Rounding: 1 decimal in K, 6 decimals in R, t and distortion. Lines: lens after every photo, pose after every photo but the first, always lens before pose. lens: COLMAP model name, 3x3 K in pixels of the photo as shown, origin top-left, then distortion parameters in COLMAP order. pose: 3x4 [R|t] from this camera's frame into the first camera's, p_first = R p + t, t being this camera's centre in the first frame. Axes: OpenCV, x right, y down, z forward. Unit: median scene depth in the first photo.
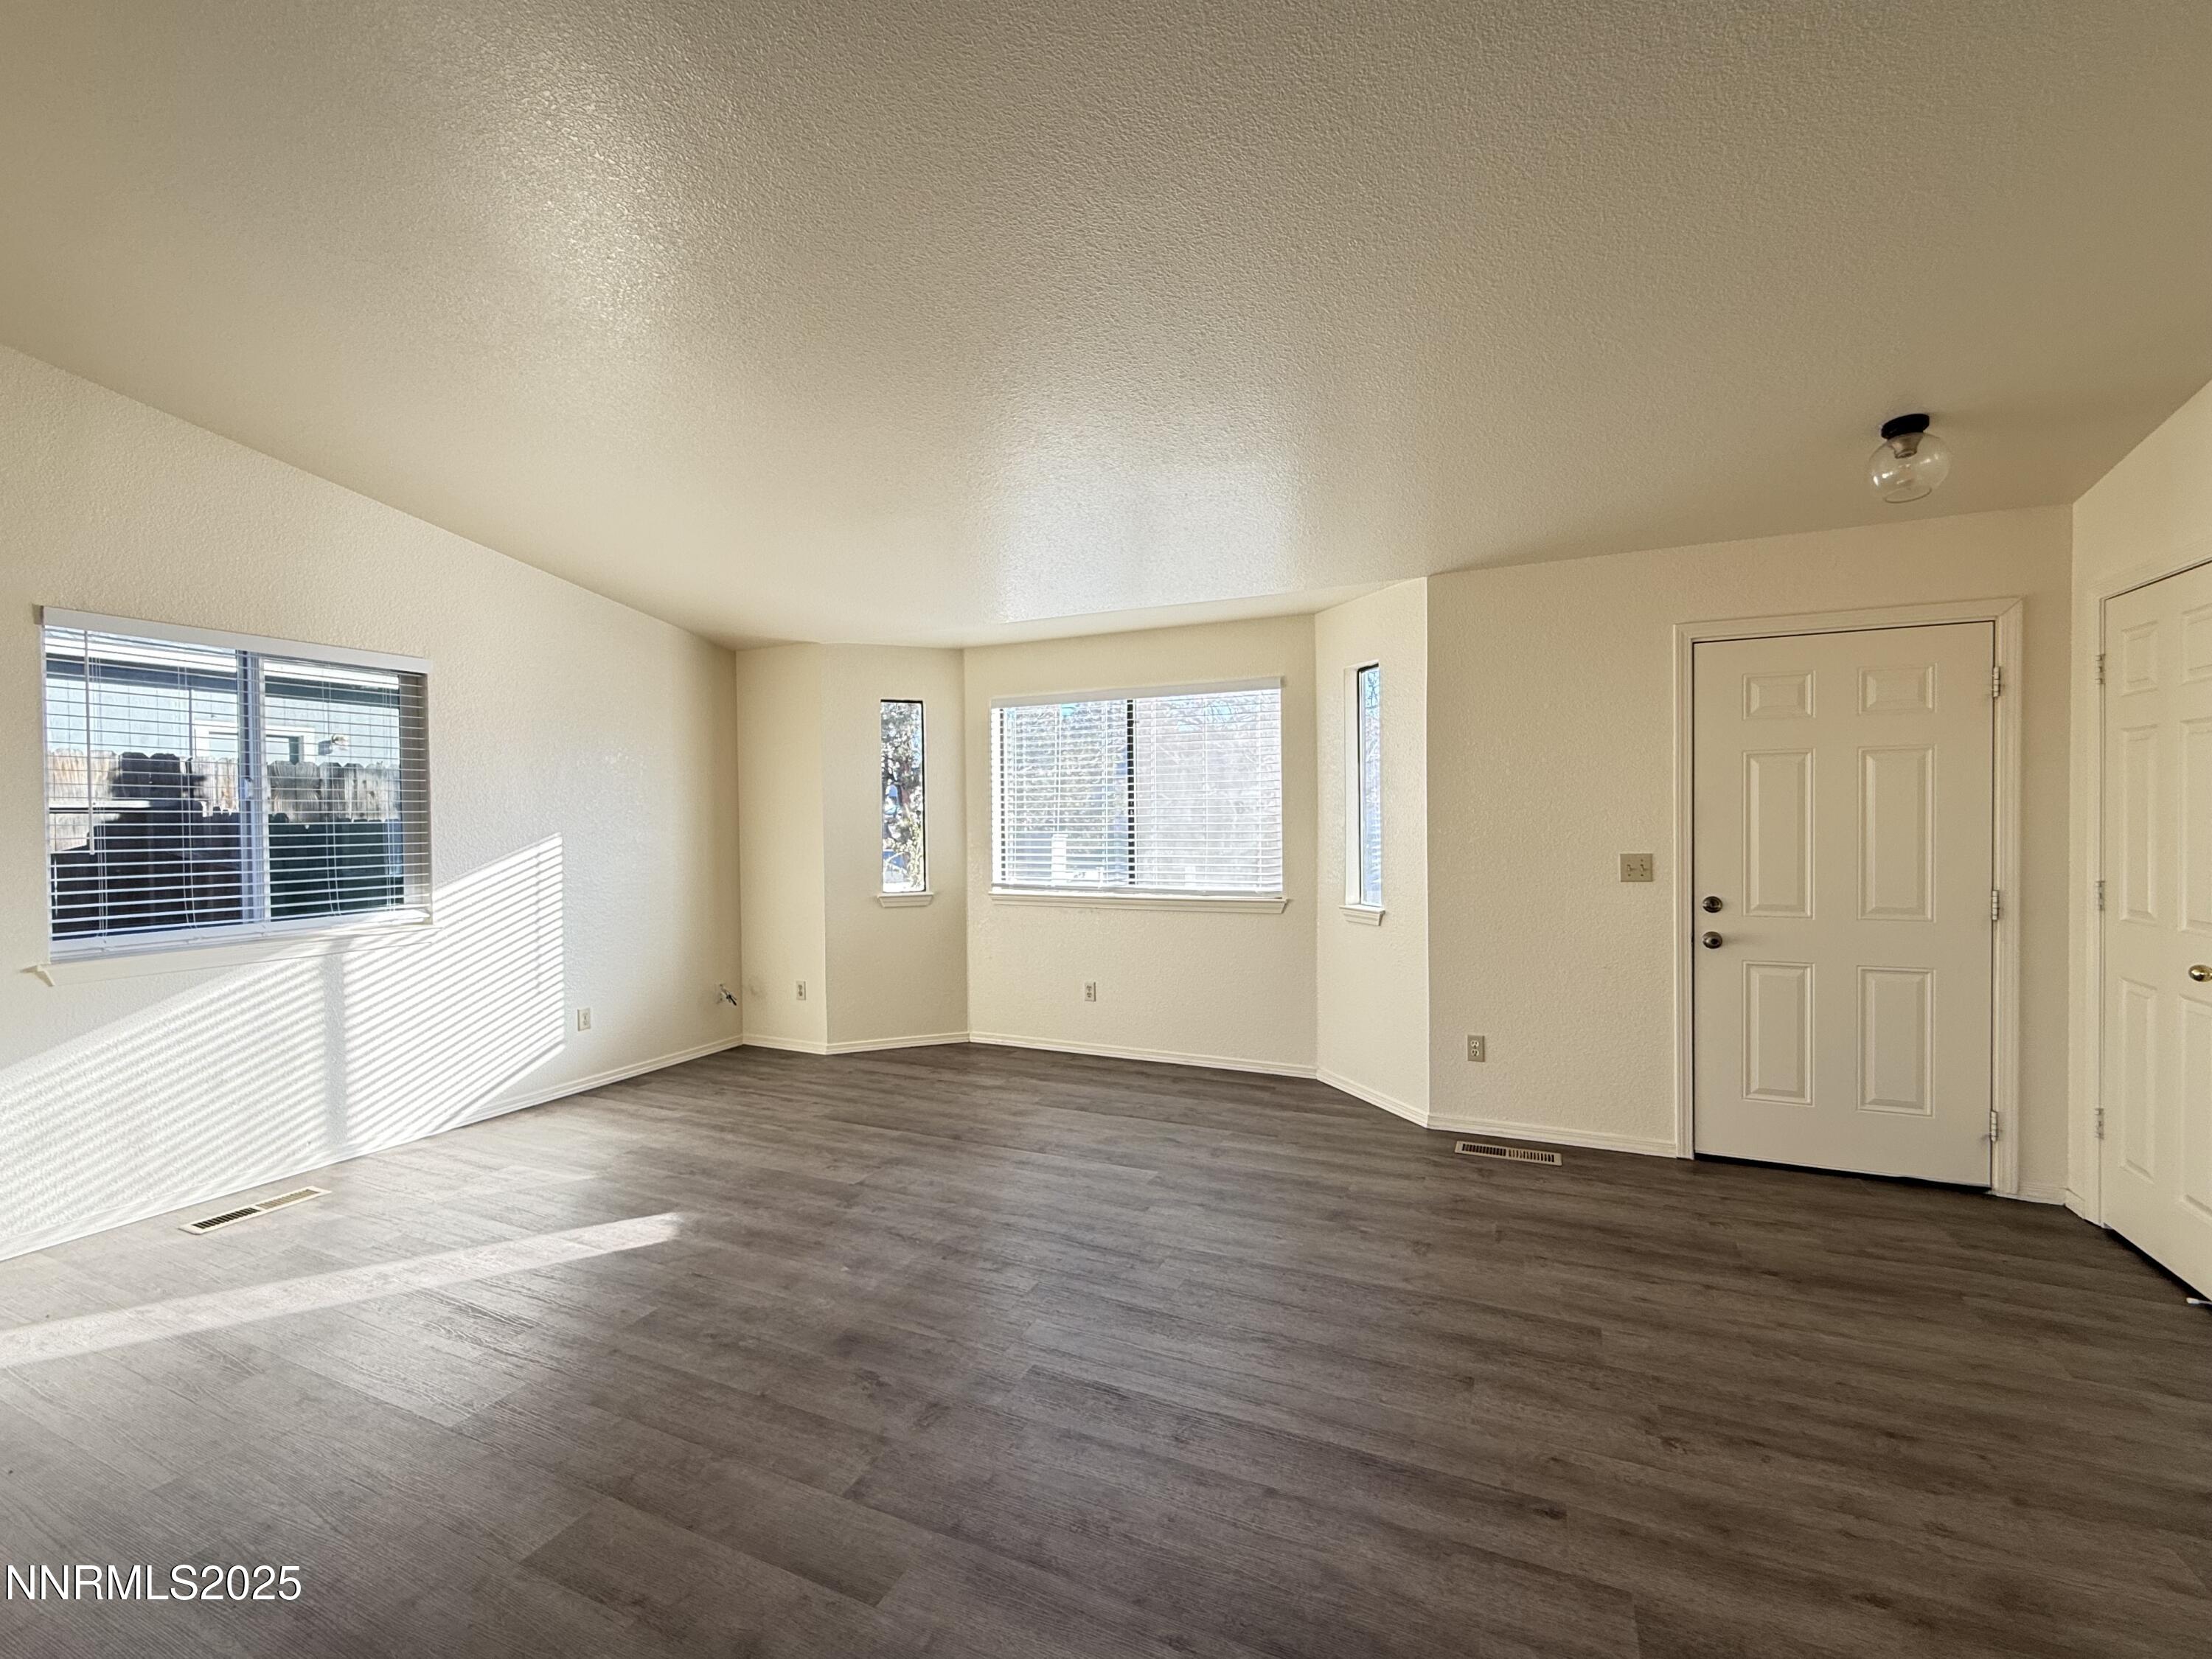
lens RADIAL K [[939.6, 0, 1106.0], [0, 939.6, 829.5], [0, 0, 1]] dist [-0.002550, 0.000053]
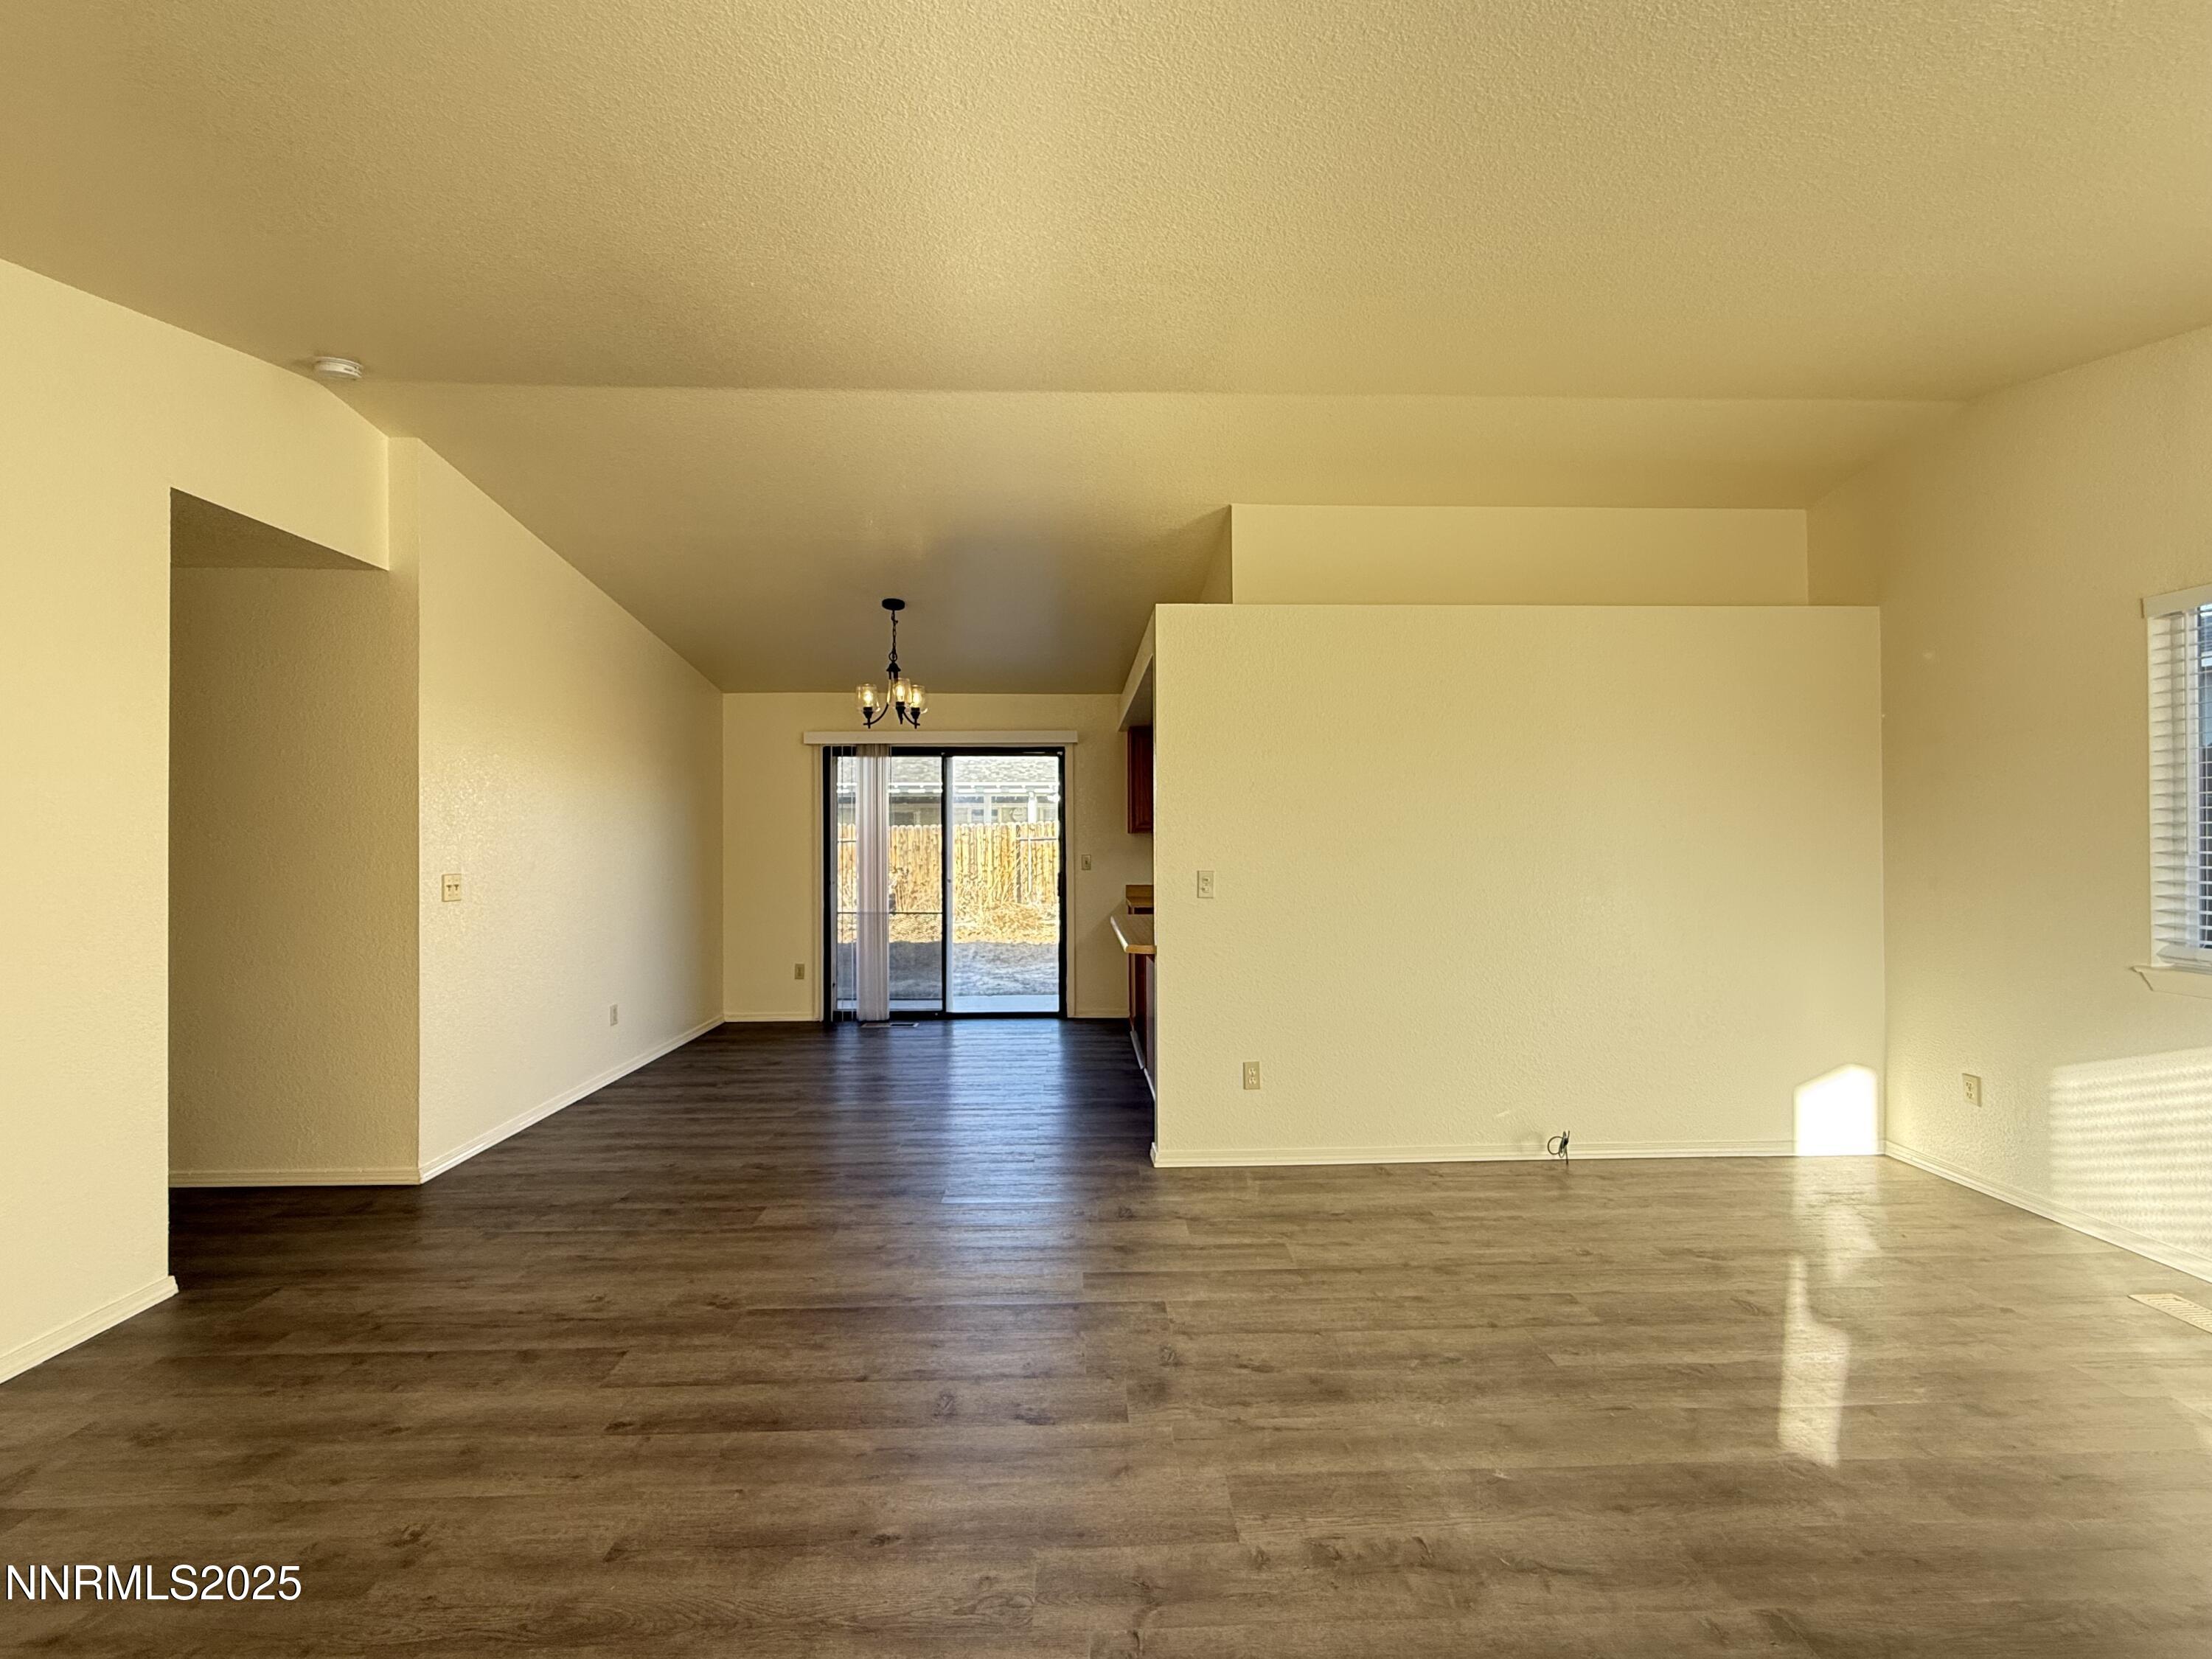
lens RADIAL K [[939.6, 0, 1106.0], [0, 939.6, 829.5], [0, 0, 1]] dist [-0.002550, 0.000053]
pose [[-0.893520, 0.011562, -0.448874, 0.396779], [0.007094, 0.999907, 0.011632, -0.024422], [0.448967, 0.007209, -0.893519, 2.048218]]
